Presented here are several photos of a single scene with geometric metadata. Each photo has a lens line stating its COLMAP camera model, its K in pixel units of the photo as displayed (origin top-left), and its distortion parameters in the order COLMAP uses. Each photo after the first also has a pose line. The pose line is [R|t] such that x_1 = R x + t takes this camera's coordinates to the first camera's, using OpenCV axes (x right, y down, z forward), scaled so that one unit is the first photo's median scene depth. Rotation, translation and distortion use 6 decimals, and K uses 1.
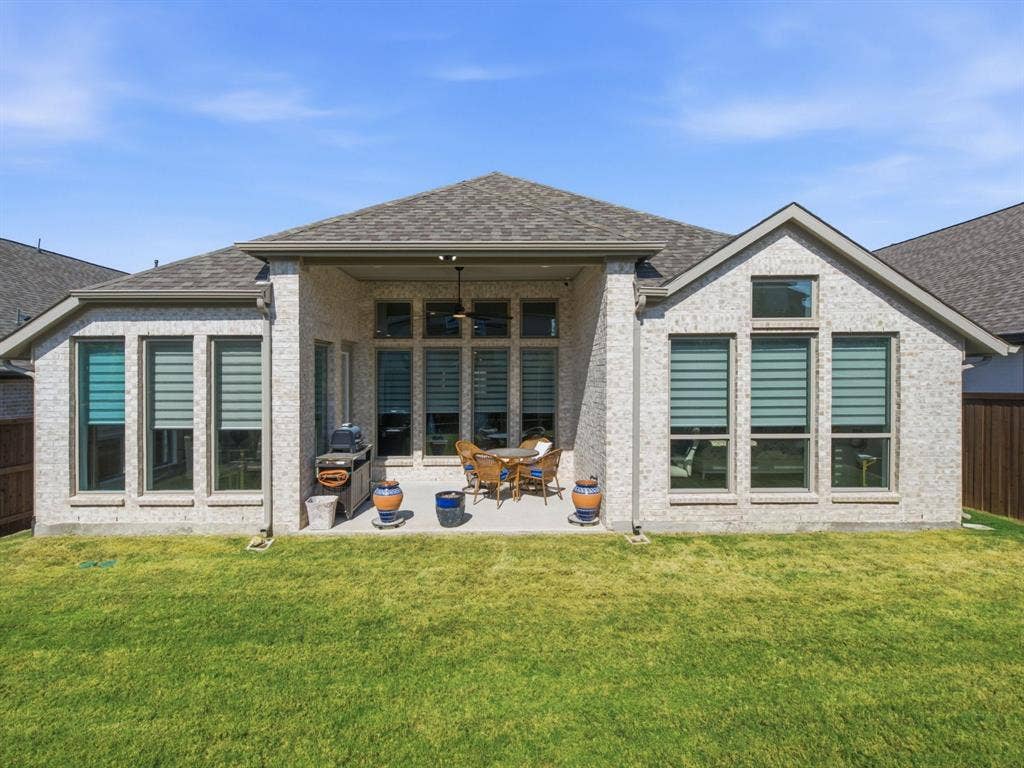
lens RADIAL K [[517.2, 0, 510.7], [0, 517.2, 382.5], [0, 0, 1]] dist [0.006703, -0.004815]
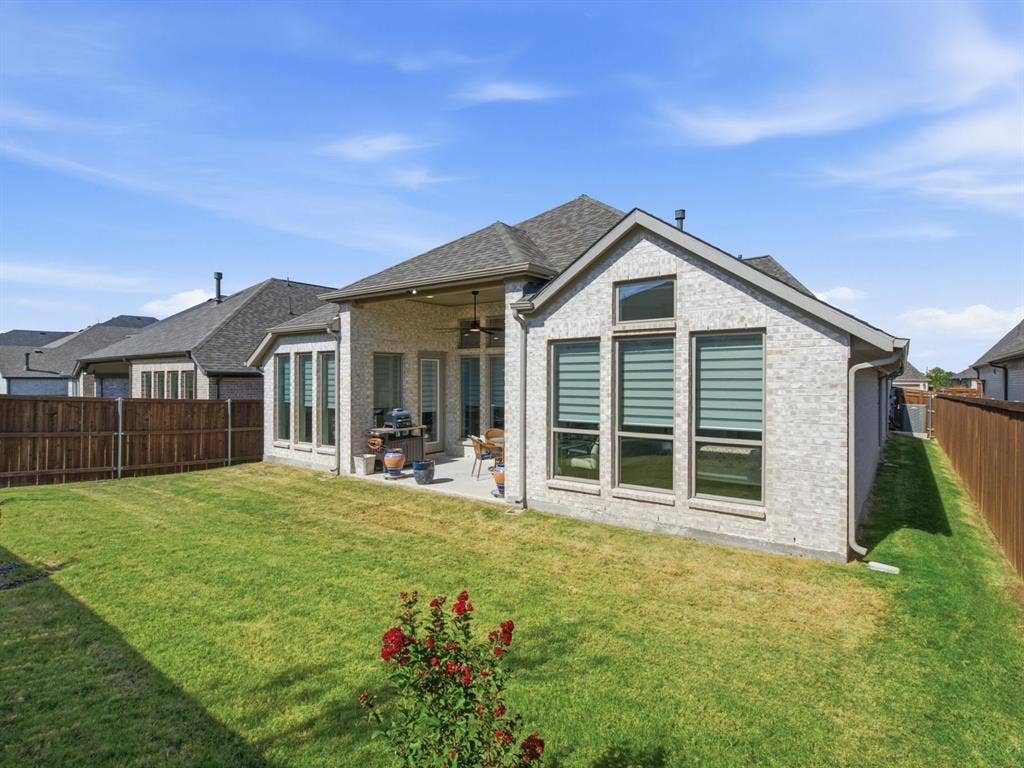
lens RADIAL K [[517.2, 0, 512.1], [0, 517.2, 387.0], [0, 0, 1]] dist [0.006703, -0.004815]
pose [[0.804376, 0.015027, -0.593930, 0.924519], [-0.013842, 0.999883, 0.006551, 0.004631], [0.593959, 0.002951, 0.804490, 0.024496]]
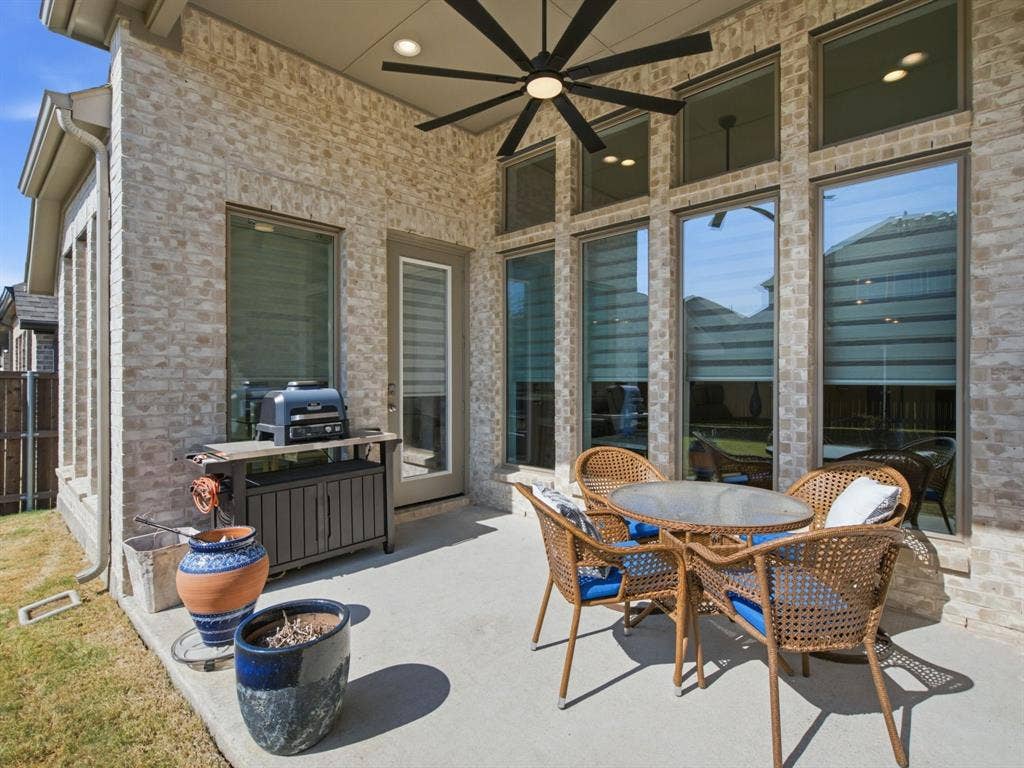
lens RADIAL K [[517.2, 0, 513.3], [0, 517.2, 381.3], [0, 0, 1]] dist [0.006703, -0.004815]
pose [[0.731995, 0.008376, -0.681259, 0.151212], [-0.013824, 0.999901, -0.002560, 0.090777], [0.681170, 0.011292, 0.732038, 0.917587]]
